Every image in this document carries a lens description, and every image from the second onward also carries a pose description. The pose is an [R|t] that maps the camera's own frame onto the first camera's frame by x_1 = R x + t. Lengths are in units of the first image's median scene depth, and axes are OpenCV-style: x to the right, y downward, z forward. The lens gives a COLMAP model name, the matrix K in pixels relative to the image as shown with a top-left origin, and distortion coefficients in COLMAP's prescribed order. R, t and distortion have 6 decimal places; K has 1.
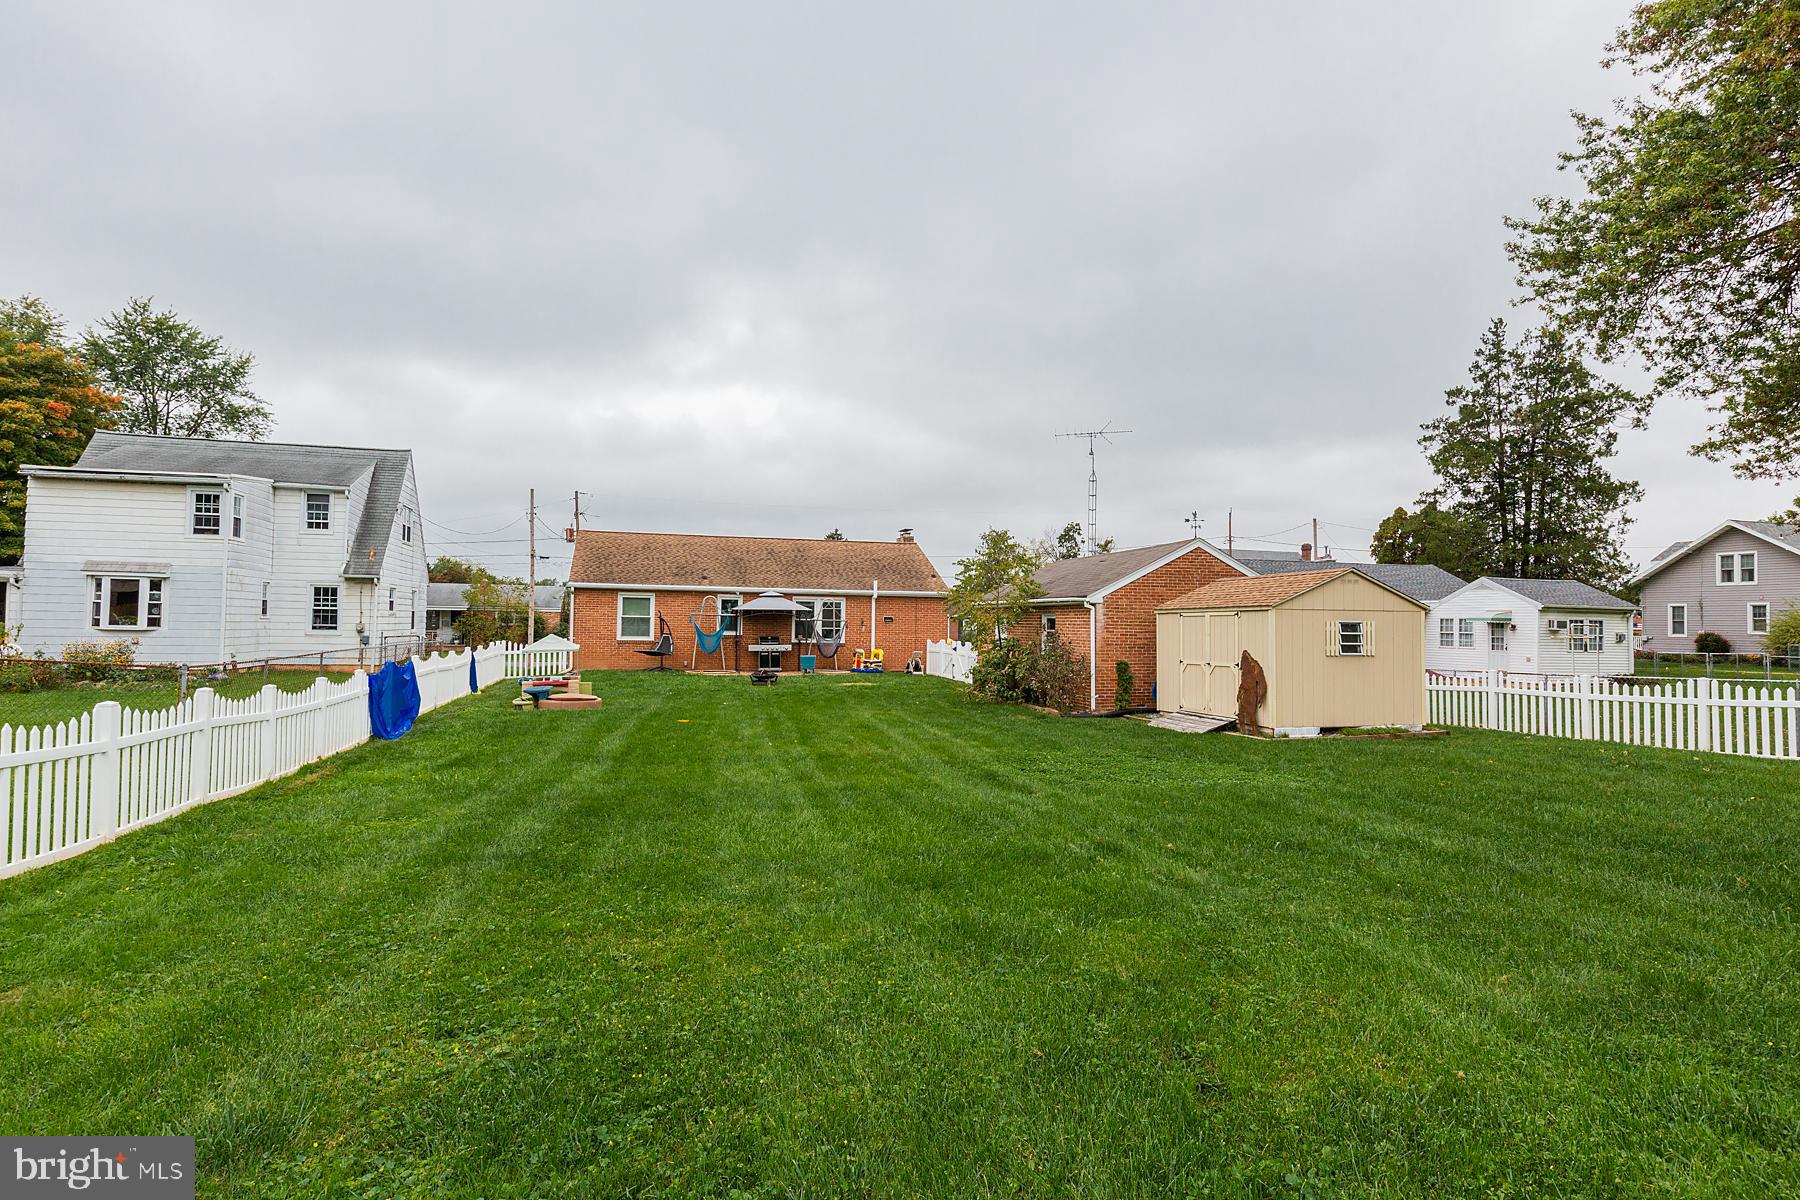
lens RADIAL K [[967.0, 0, 898.8], [0, 967.0, 598.4], [0, 0, 1]] dist [0.005072, 0.000654]
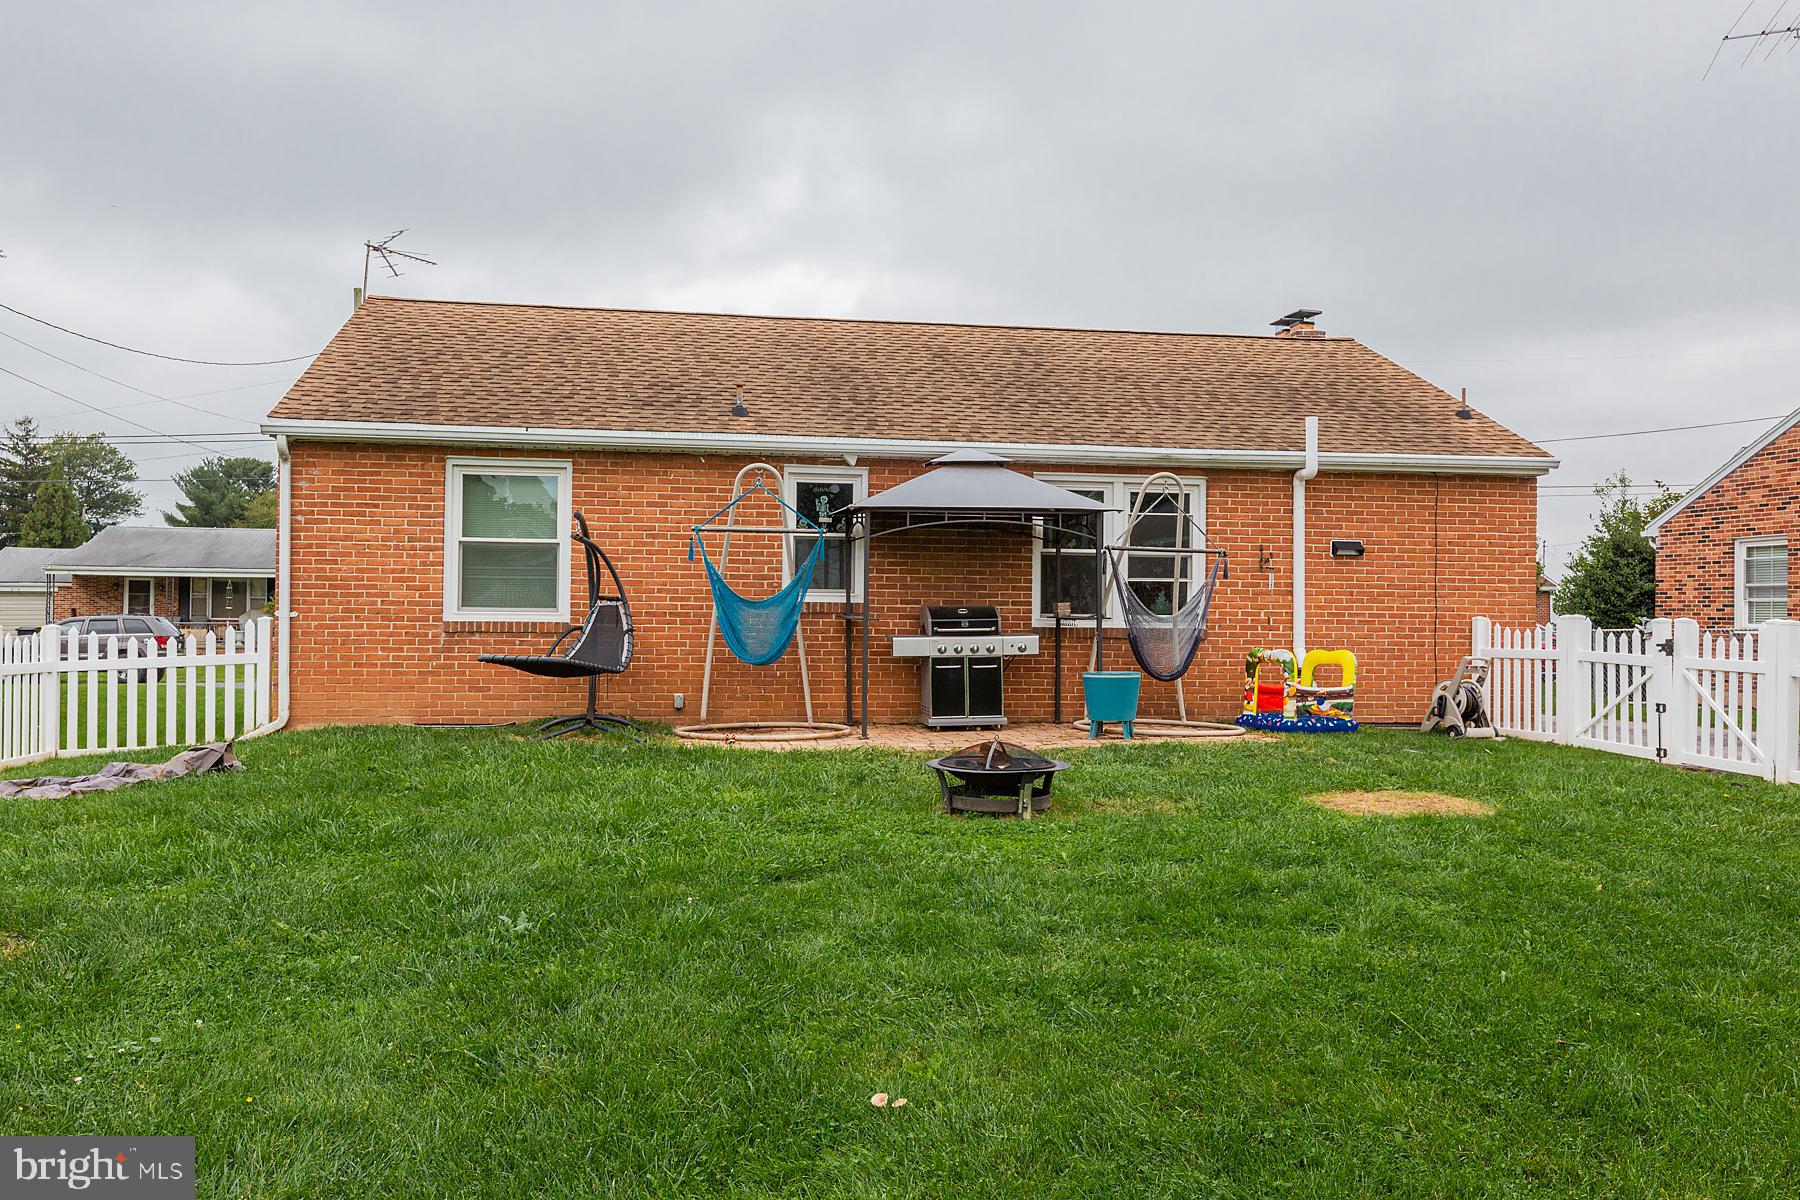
lens RADIAL K [[1448.8, 0, 900.1], [0, 1448.8, 600.5], [0, 0, 1]] dist [0.009916, 0.002524]
pose [[0.995223, -0.007347, -0.097355, -0.111678], [0.009076, 0.999808, 0.017339, 0.030282], [0.097209, -0.018139, 0.995099, 0.574789]]
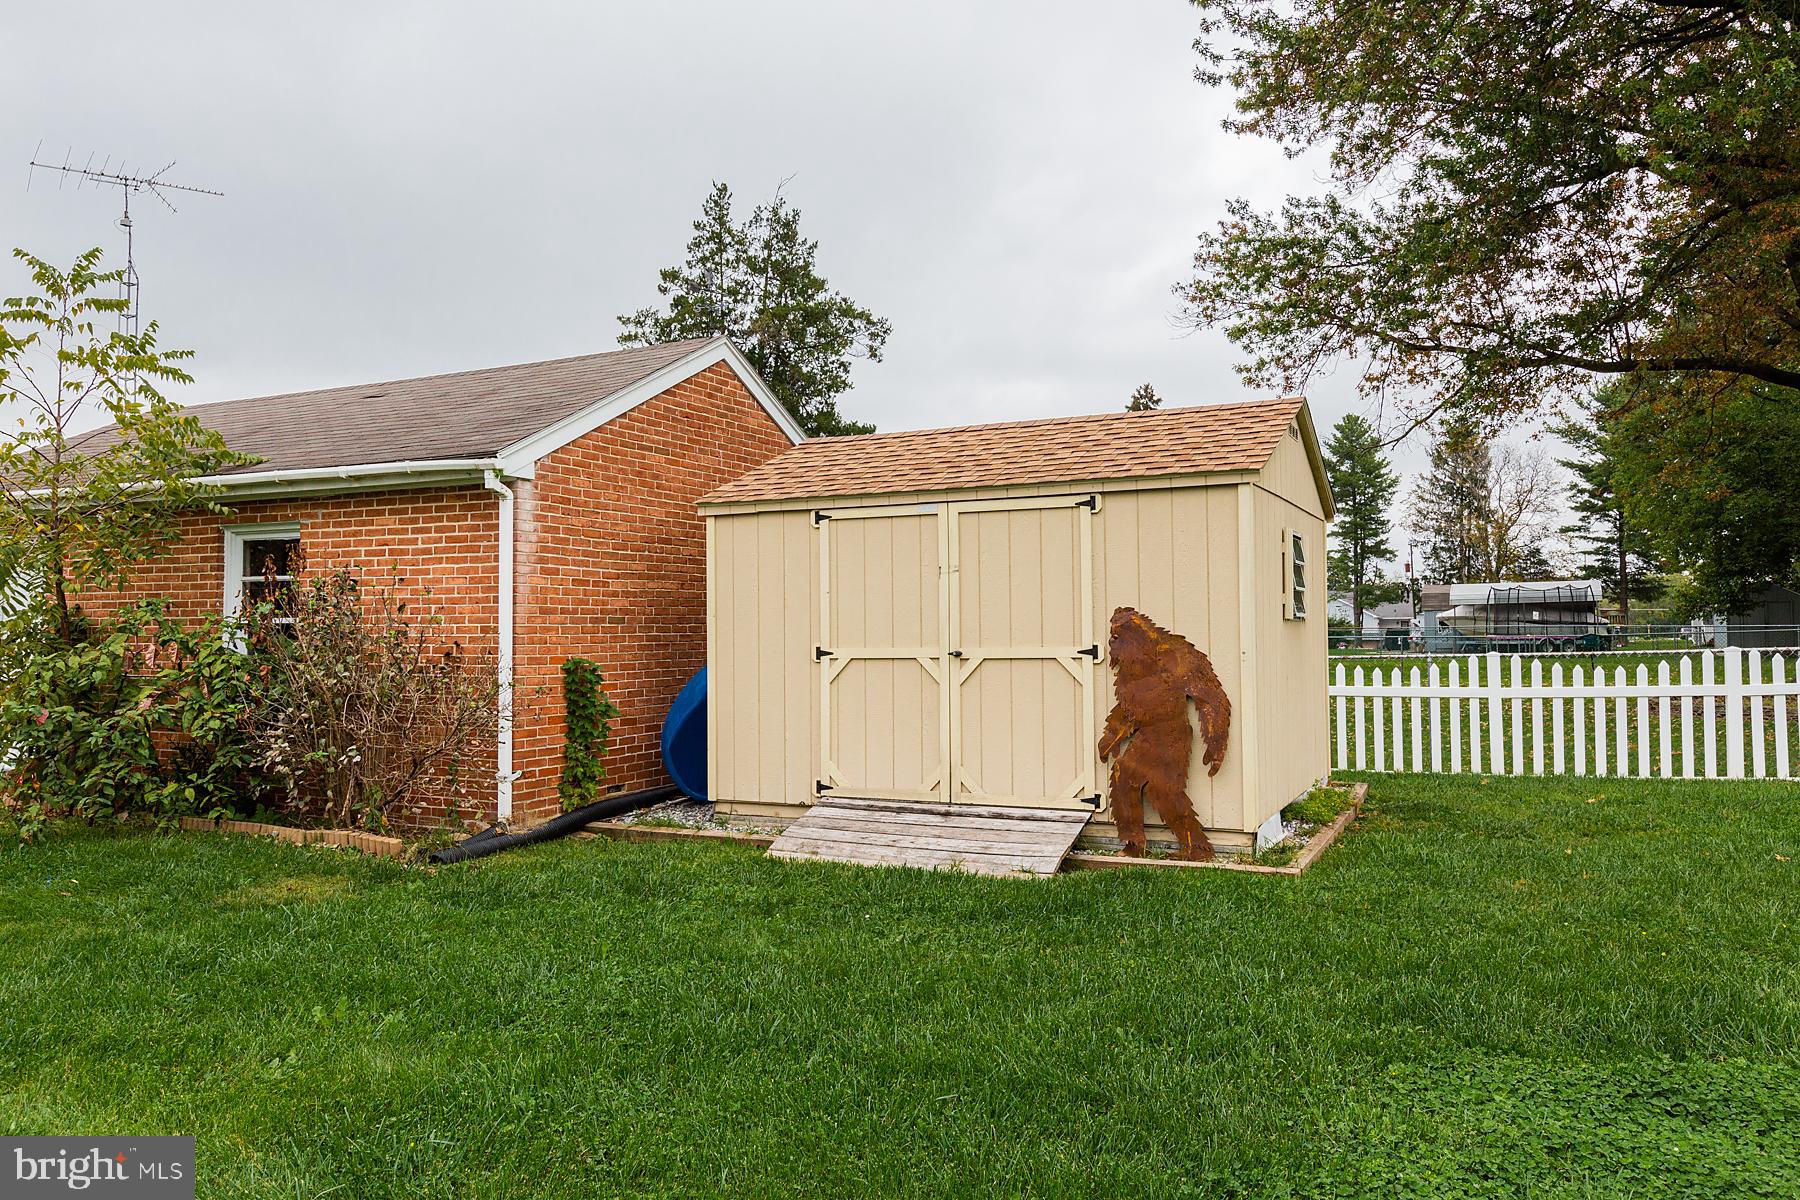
lens RADIAL K [[1280.4, 0, 905.8], [0, 1280.4, 591.1], [0, 0, 1]] dist [0.008991, -0.005407]
pose [[0.654954, 0.010174, 0.755600, -0.018308], [-0.010692, 0.999934, -0.004196, 0.027718], [-0.755593, -0.005331, 0.655020, 0.418763]]
